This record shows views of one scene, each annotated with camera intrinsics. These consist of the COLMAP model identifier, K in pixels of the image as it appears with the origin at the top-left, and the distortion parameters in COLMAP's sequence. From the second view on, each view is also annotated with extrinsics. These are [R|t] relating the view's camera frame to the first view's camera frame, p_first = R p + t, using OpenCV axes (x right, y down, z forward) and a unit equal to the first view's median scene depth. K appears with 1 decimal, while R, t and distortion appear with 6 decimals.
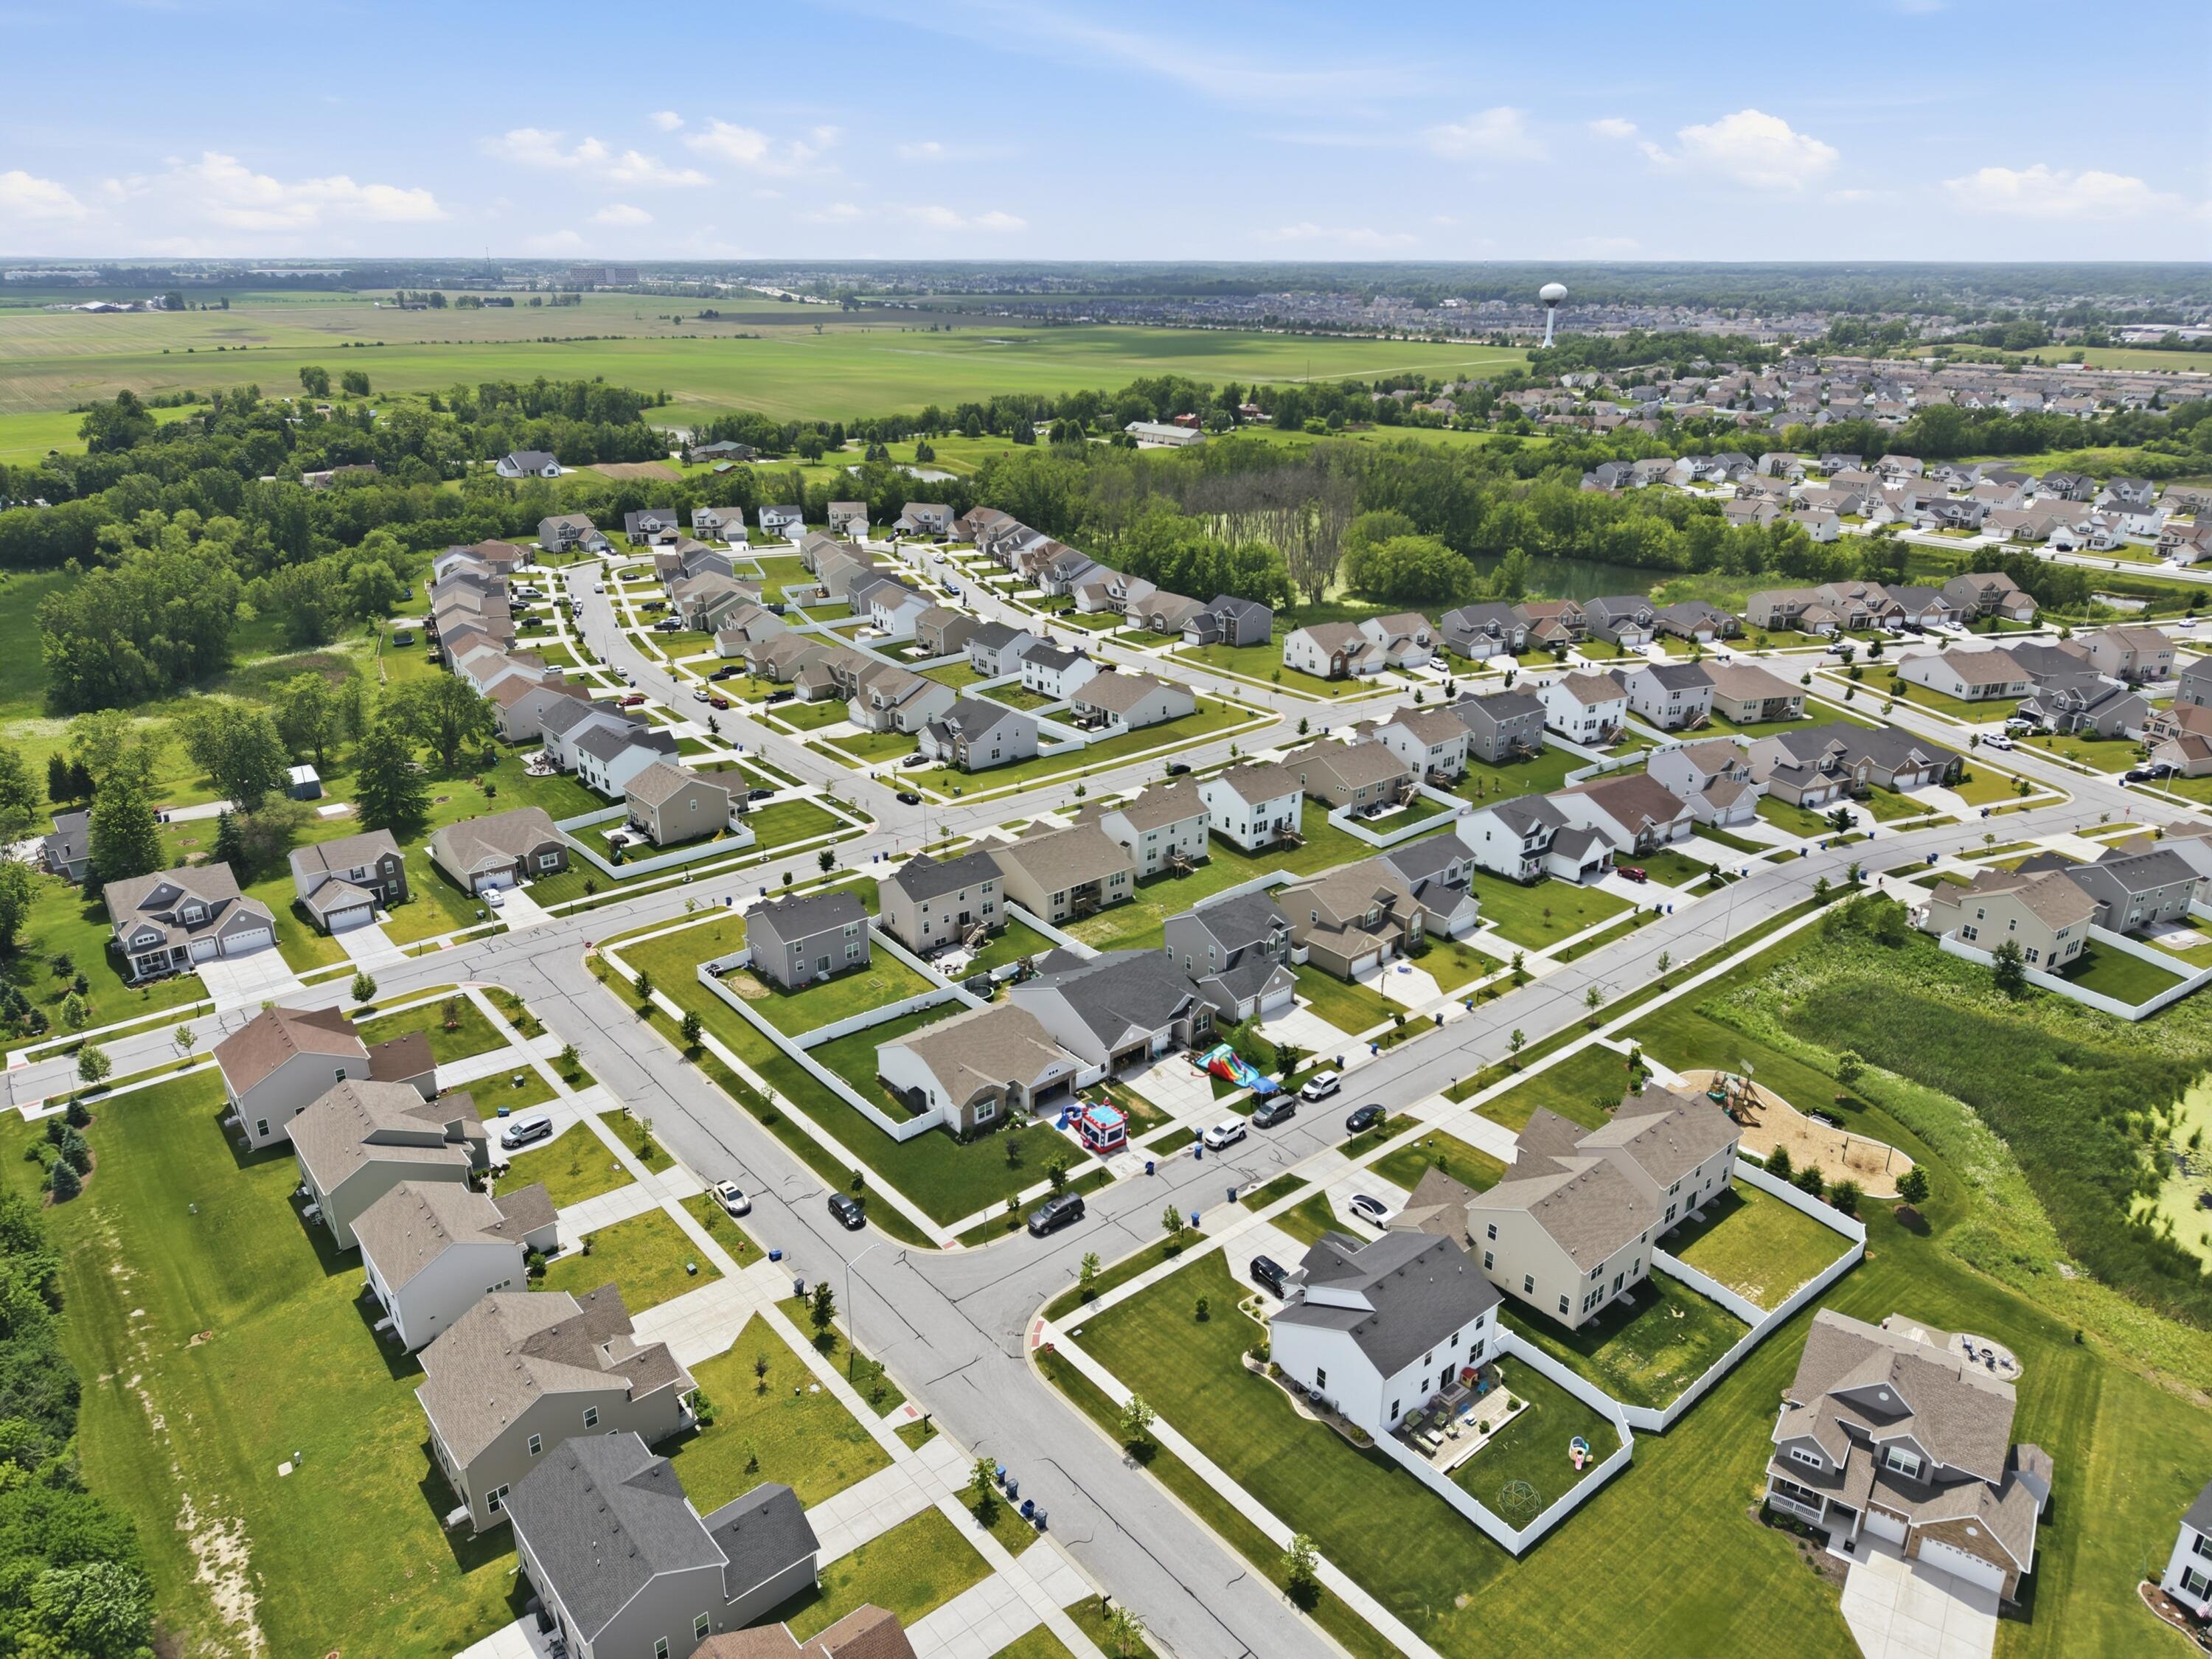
lens RADIAL K [[1469.8, 0, 1106.0], [0, 1469.8, 829.5], [0, 0, 1]] dist [0.060690, -0.081107]
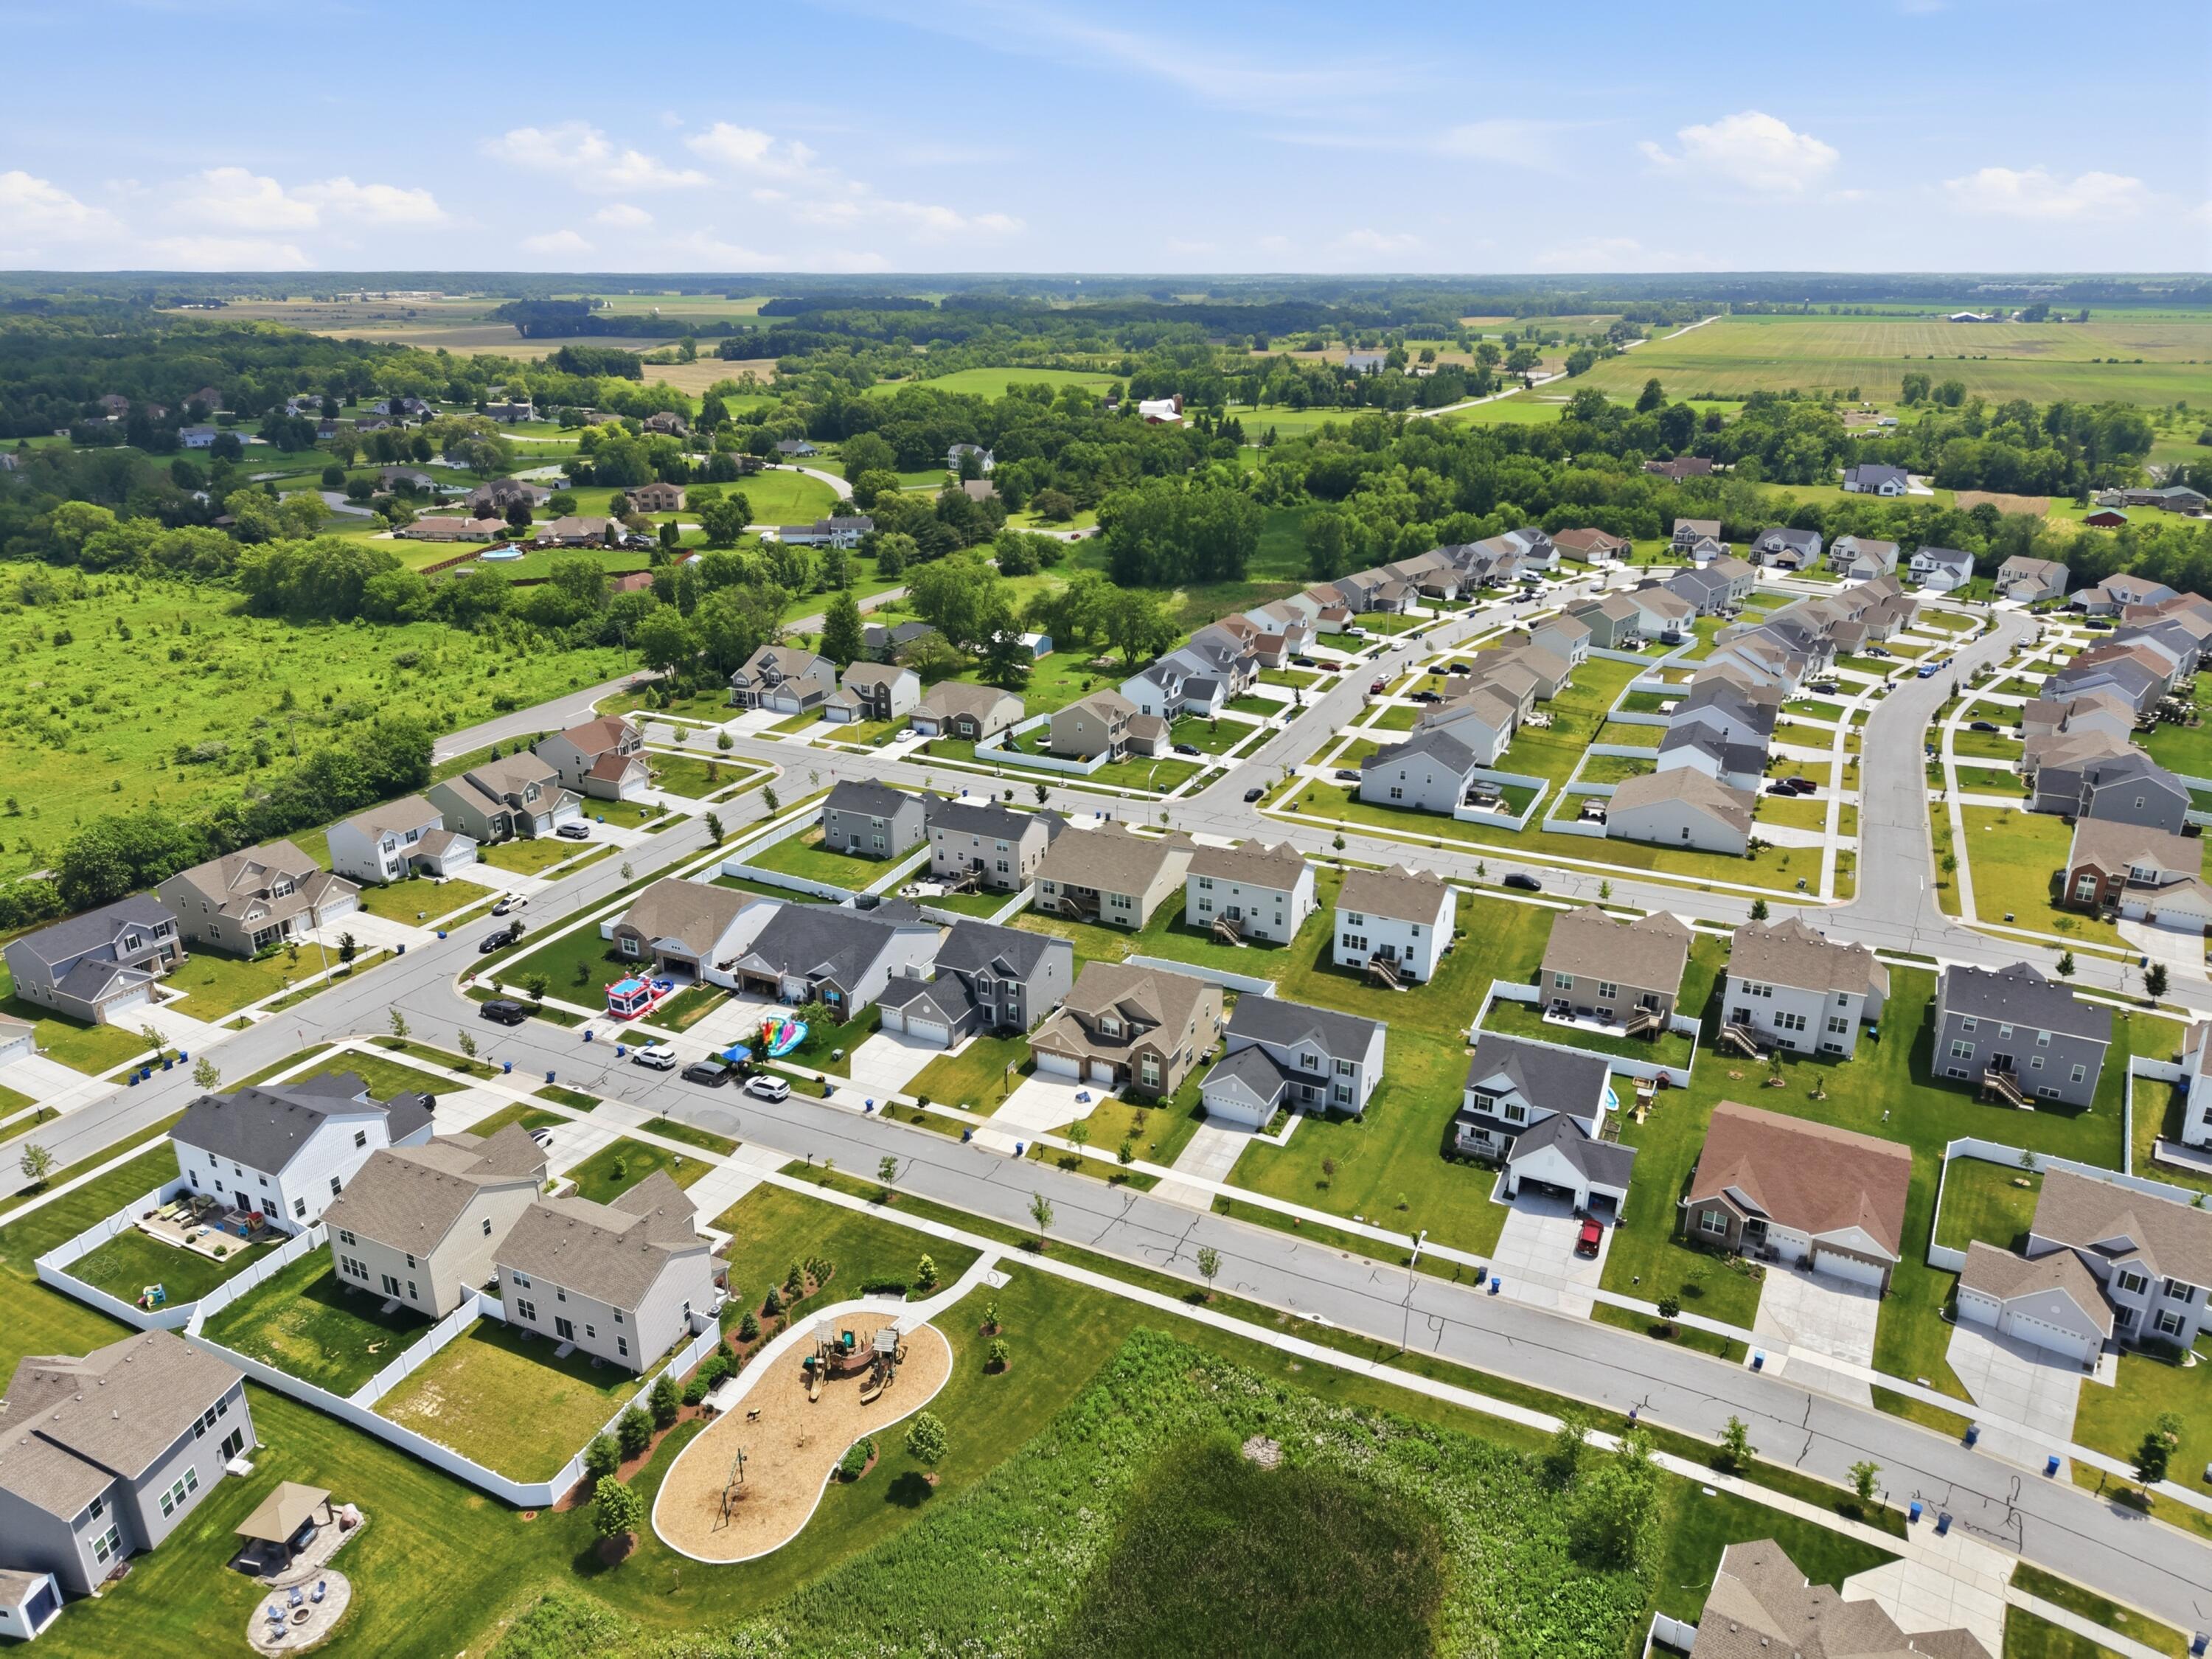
lens RADIAL K [[1461.3, 0, 1113.0], [0, 1461.3, 806.4], [0, 0, 1]] dist [0.054433, -0.061474]
pose [[0.408697, 0.309595, -0.858555, 0.835218], [-0.328829, 0.927479, 0.177917, -0.197381], [0.851374, 0.209603, 0.480862, 0.587308]]
